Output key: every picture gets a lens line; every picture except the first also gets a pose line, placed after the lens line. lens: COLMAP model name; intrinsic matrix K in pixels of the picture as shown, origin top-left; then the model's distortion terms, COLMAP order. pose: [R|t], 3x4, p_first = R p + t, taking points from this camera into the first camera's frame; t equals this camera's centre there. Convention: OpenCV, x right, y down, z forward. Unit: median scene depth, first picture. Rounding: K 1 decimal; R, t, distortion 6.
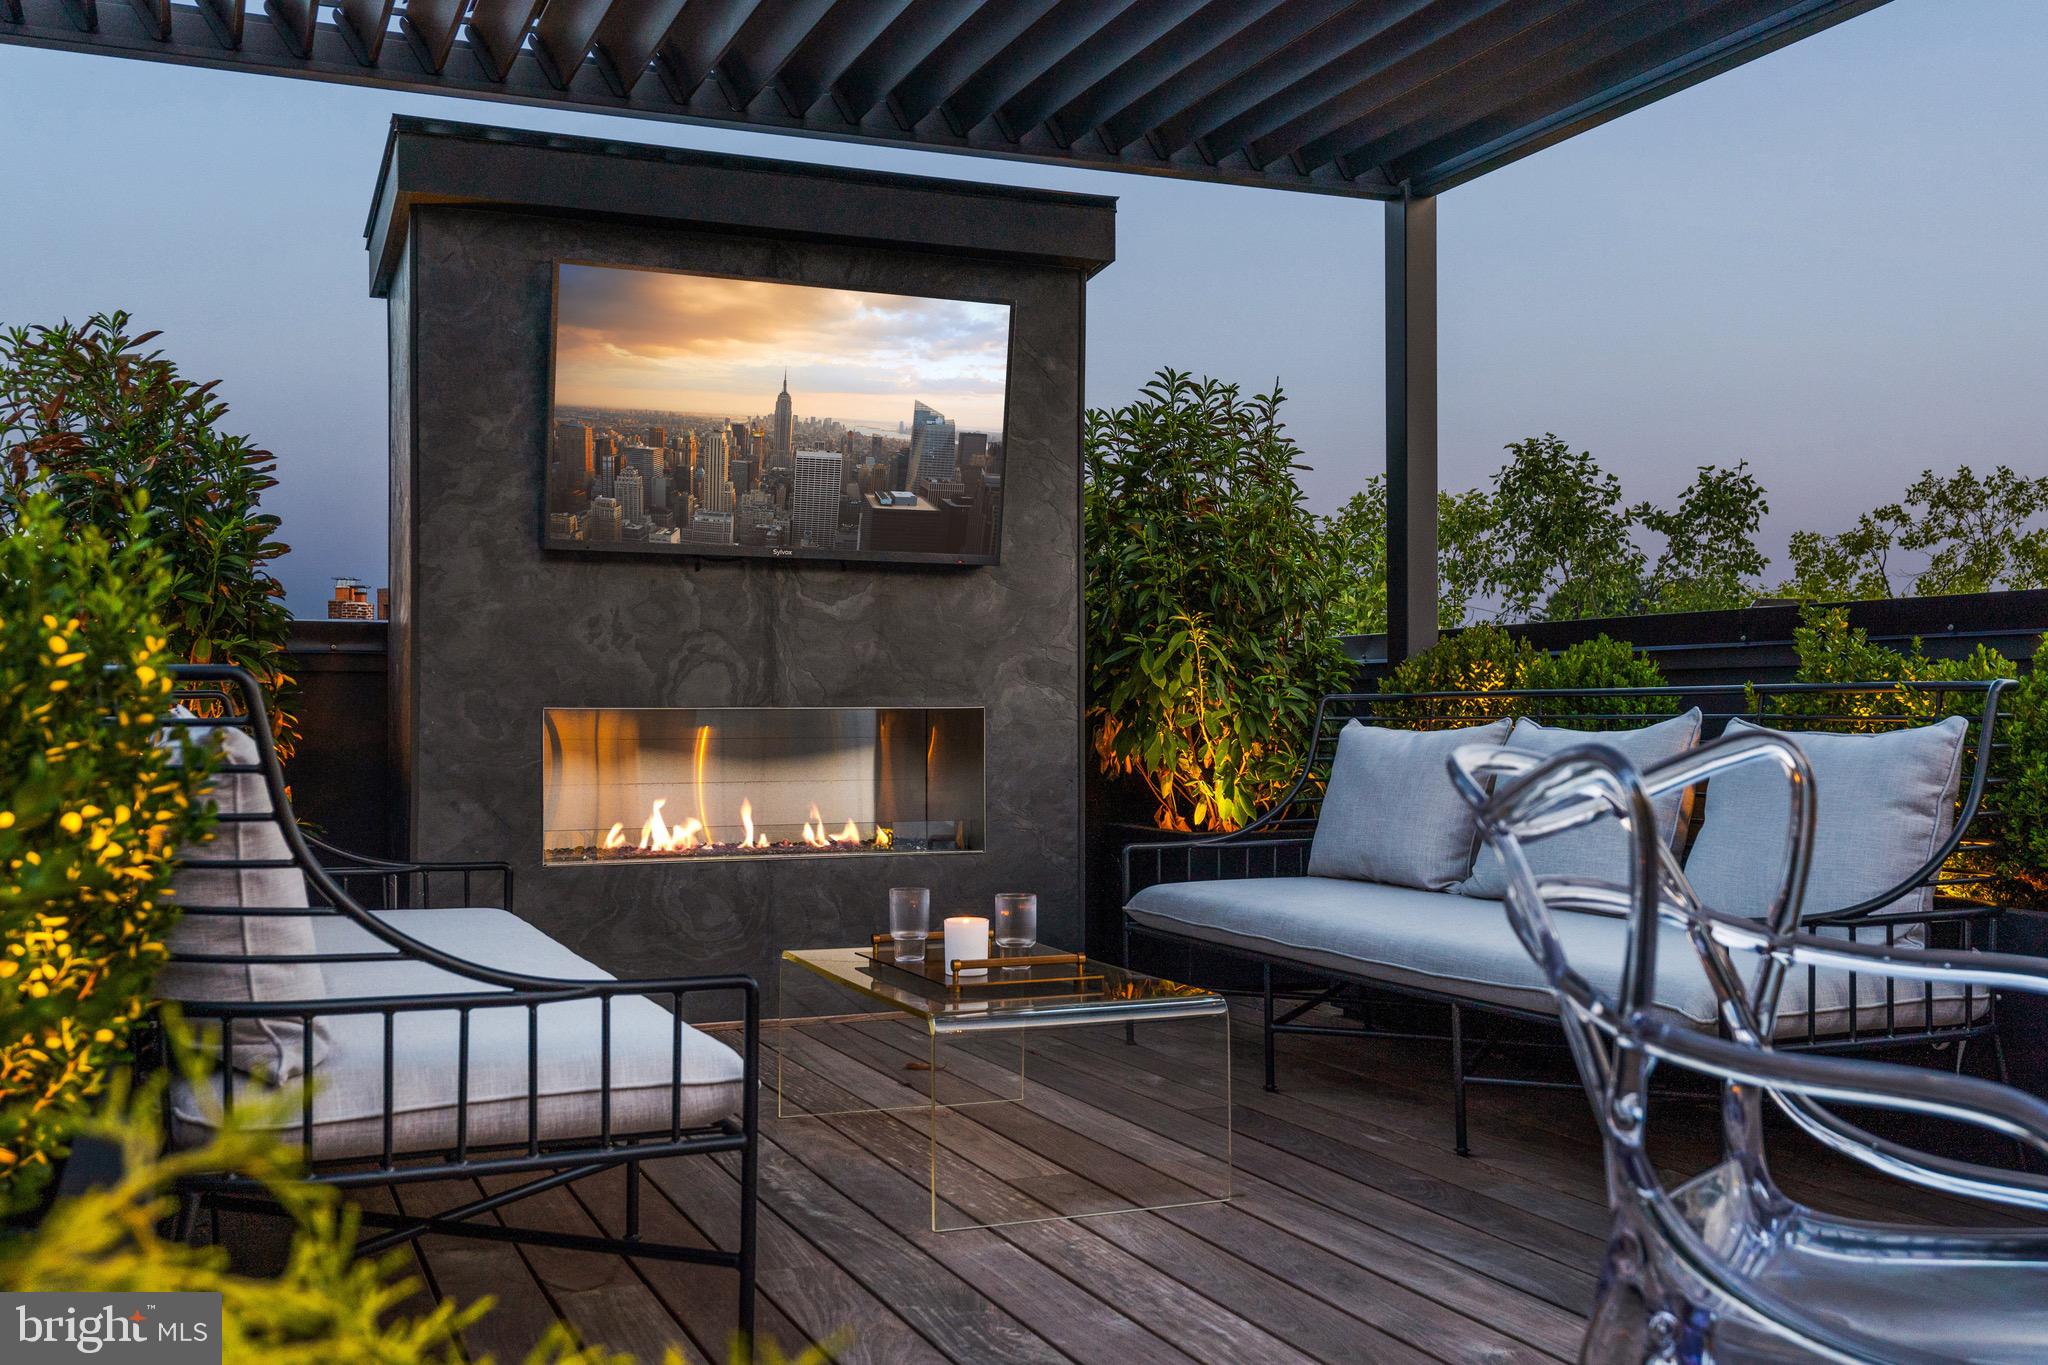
lens RADIAL K [[1919.0, 0, 1023.8], [0, 1919.0, 683.3], [0, 0, 1]] dist [-0.046987, 0.000000]
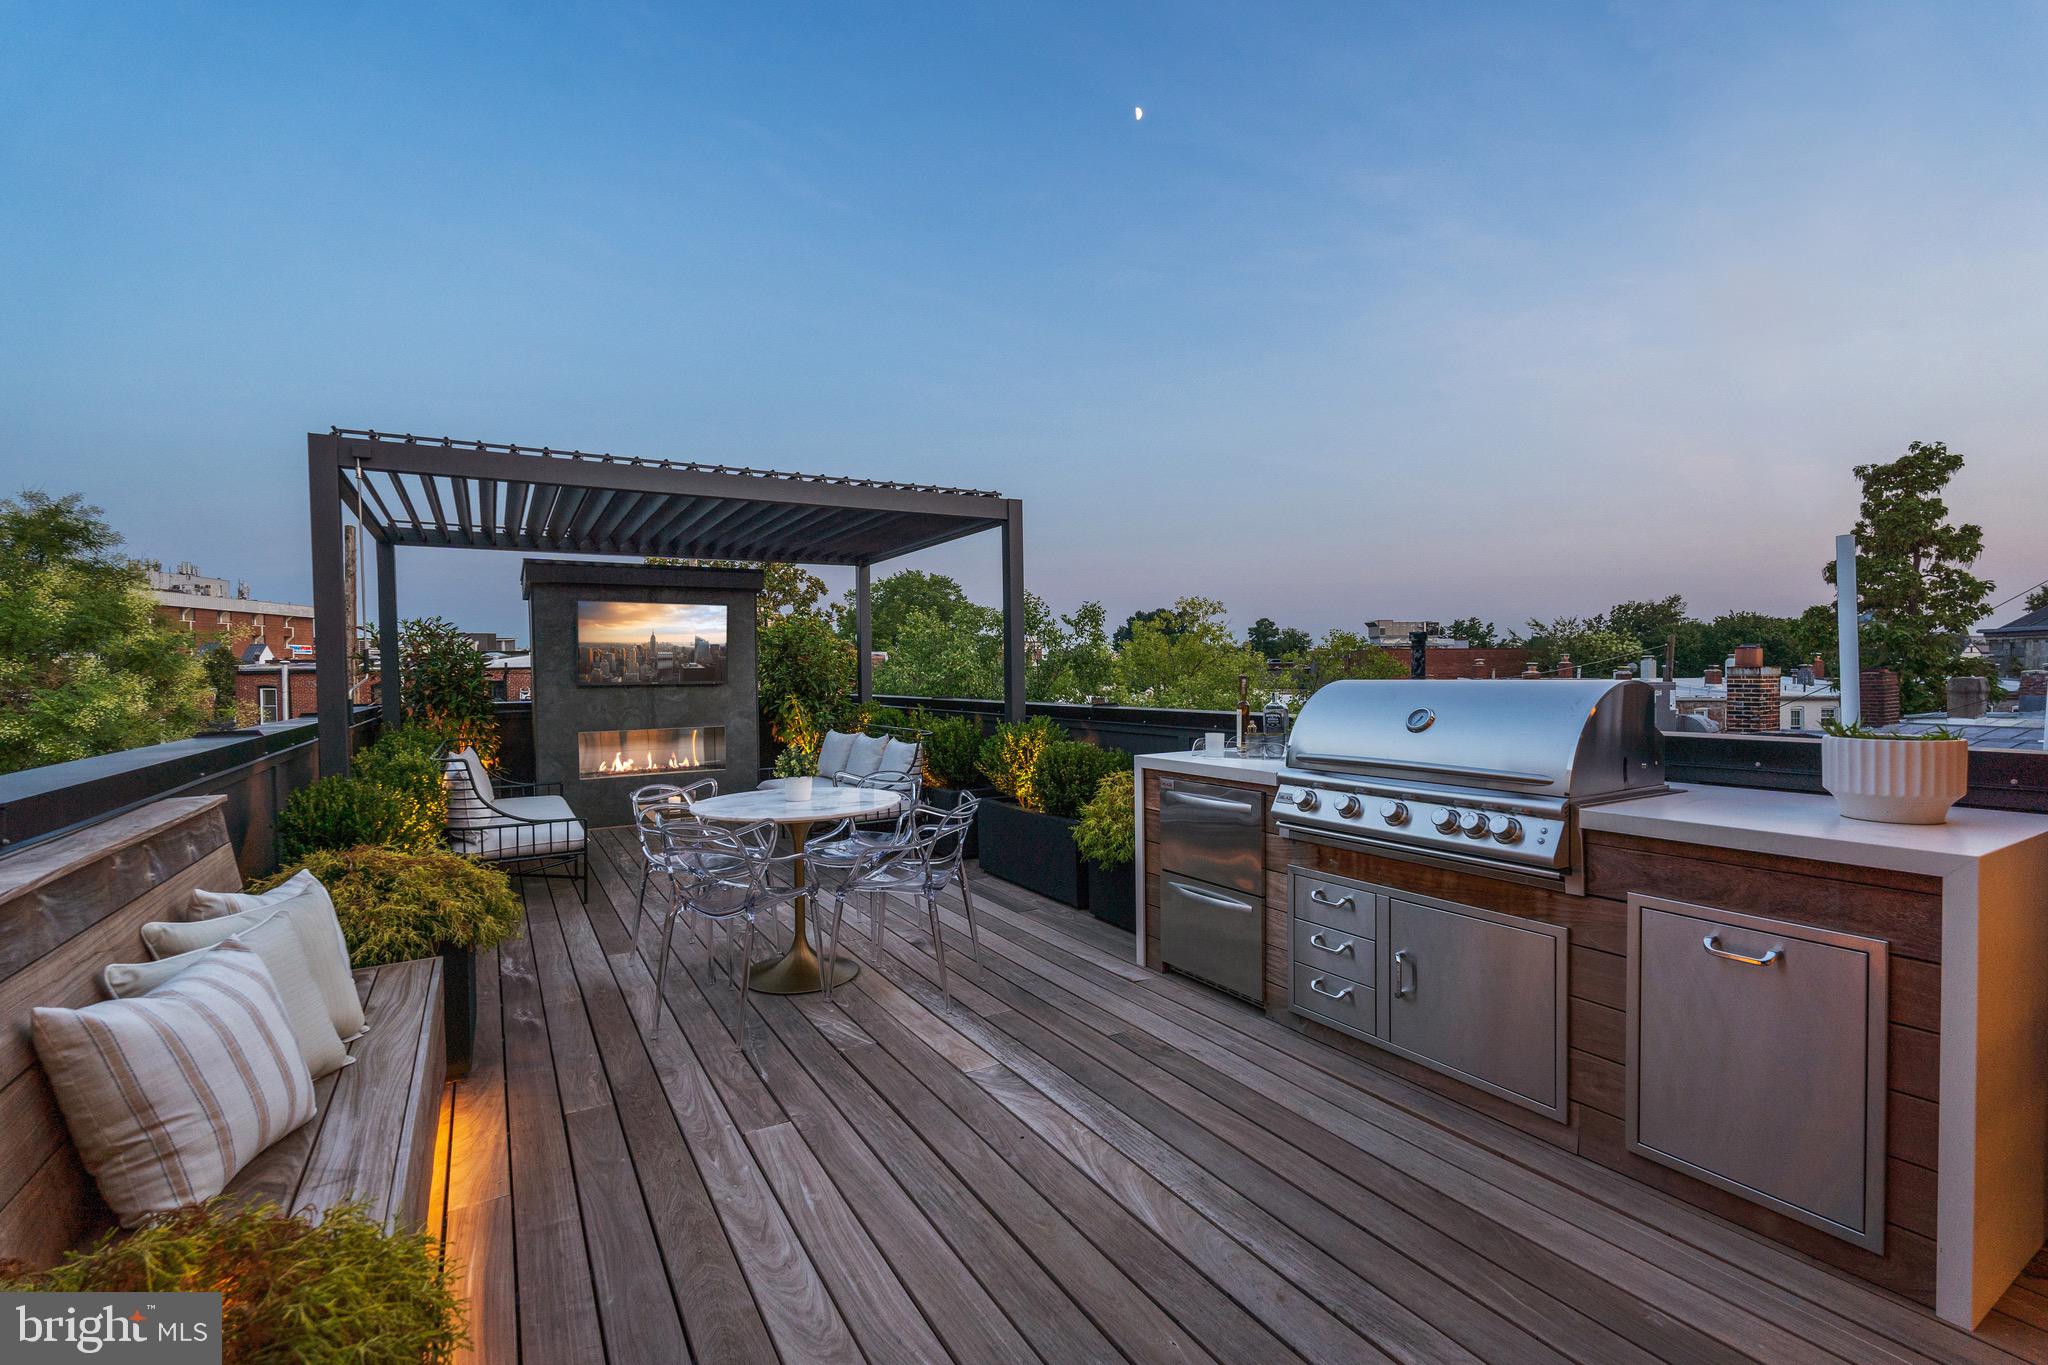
lens RADIAL K [[898.4, 0, 1024.2], [0, 898.4, 688.9], [0, 0, 1]] dist [-0.027851, -0.000009]
pose [[0.992375, -0.011948, 0.122678, 0.321984], [0.007009, 0.999151, 0.040608, -0.117306], [-0.123059, -0.039438, 0.991615, -0.620040]]
